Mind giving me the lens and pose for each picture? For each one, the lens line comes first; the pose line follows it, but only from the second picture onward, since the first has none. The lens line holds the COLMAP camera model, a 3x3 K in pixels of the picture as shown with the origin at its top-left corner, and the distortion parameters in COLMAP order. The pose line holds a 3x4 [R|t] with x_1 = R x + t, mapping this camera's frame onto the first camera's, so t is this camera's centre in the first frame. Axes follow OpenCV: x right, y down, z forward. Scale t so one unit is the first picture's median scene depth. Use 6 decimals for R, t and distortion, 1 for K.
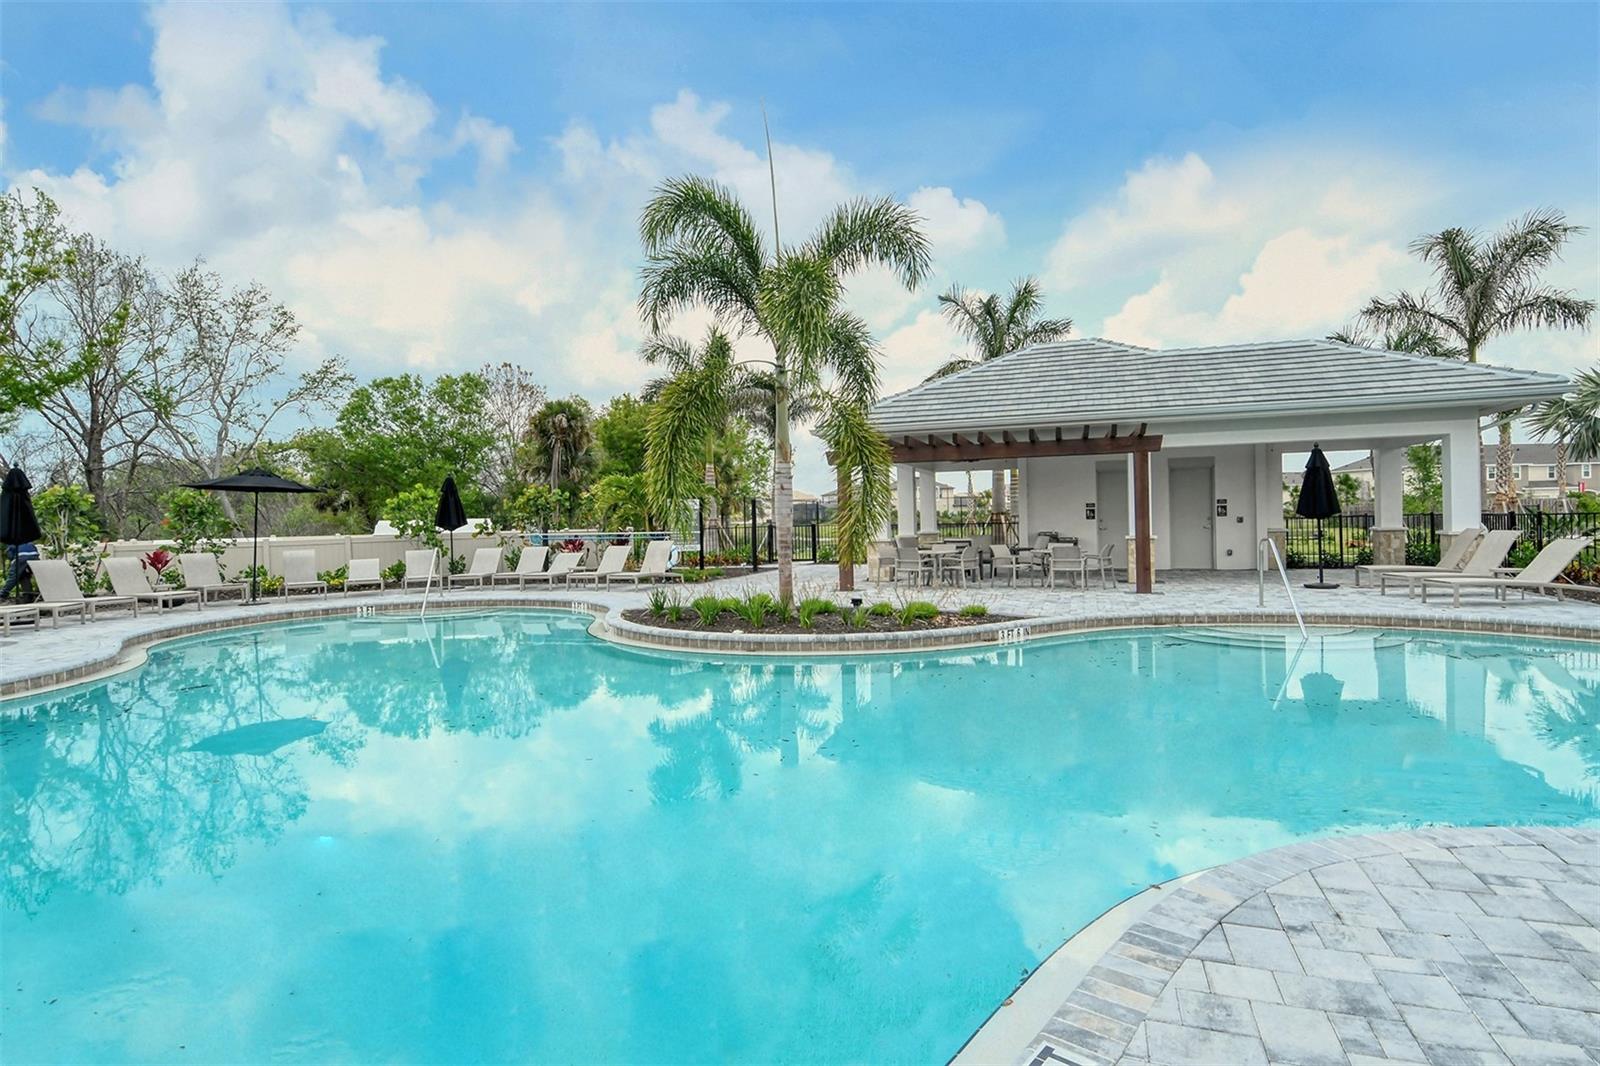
lens RADIAL K [[825.9, 0, 800.0], [0, 825.9, 533.0], [0, 0, 1]] dist [-0.003383, -0.001197]
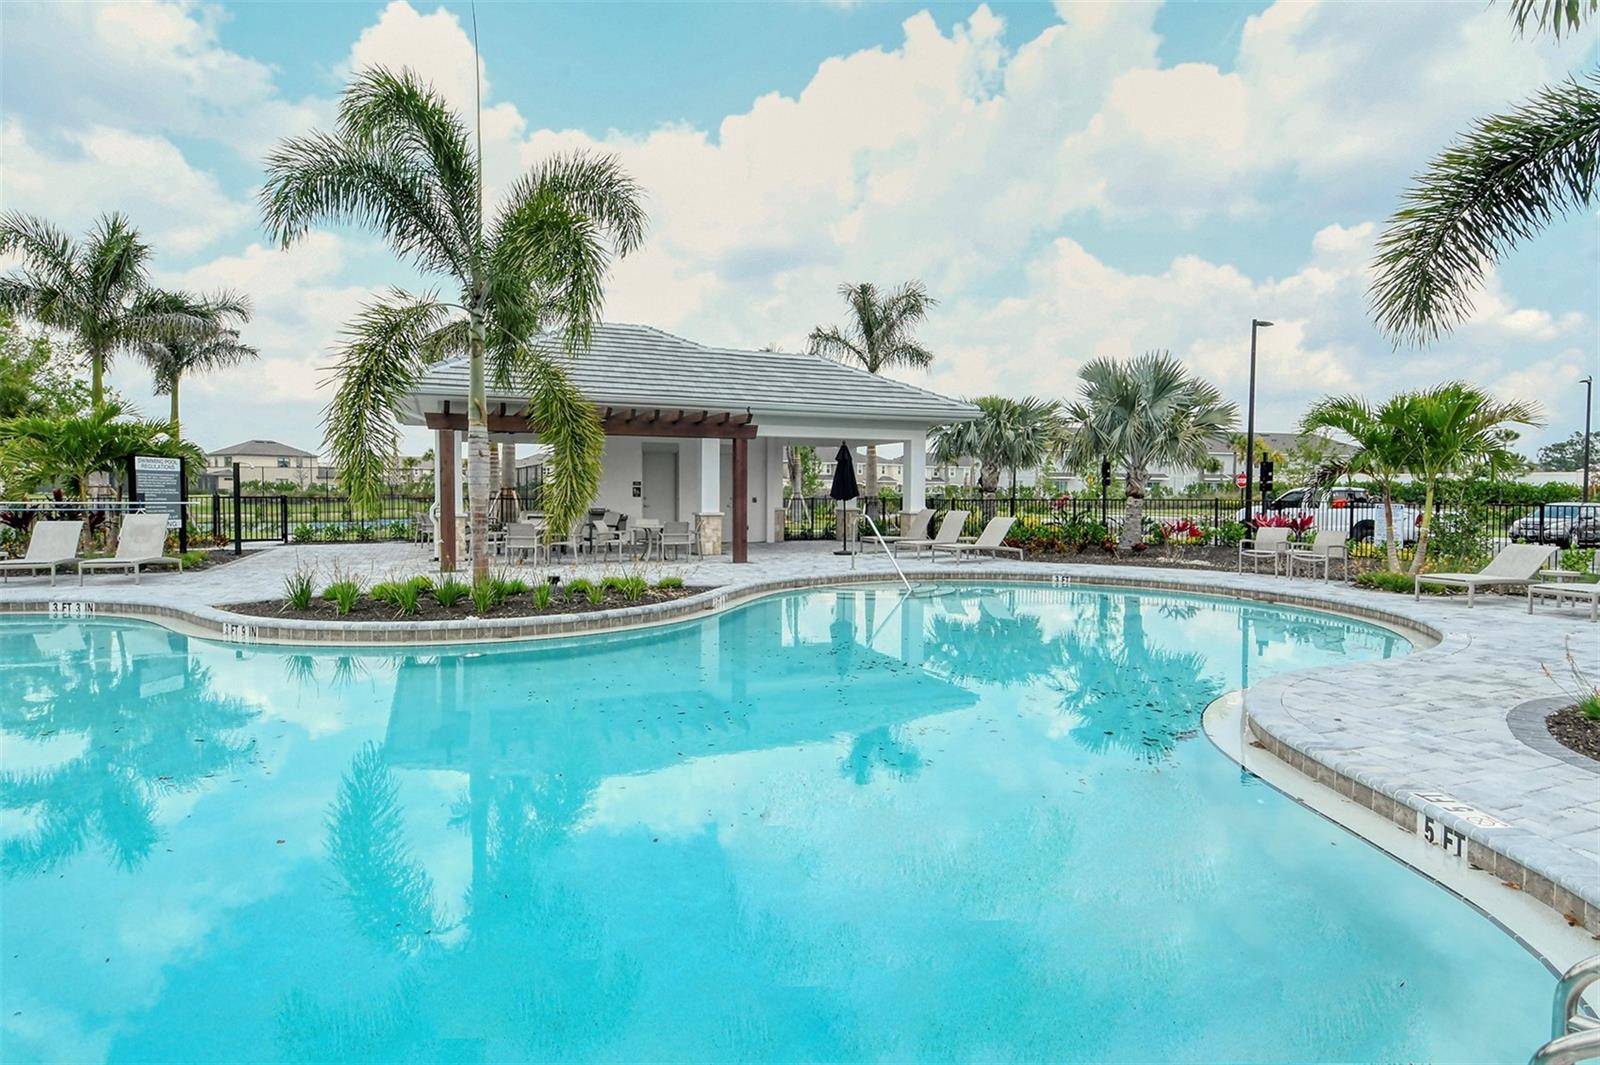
lens RADIAL K [[836.1, 0, 800.0], [0, 836.1, 532.5], [0, 0, 1]] dist [-0.001470, -0.000120]
pose [[0.750551, -0.007359, 0.660772, -0.253473], [-0.009619, 0.999710, 0.022060, 0.004311], [-0.660743, -0.022913, 0.750263, 0.072504]]
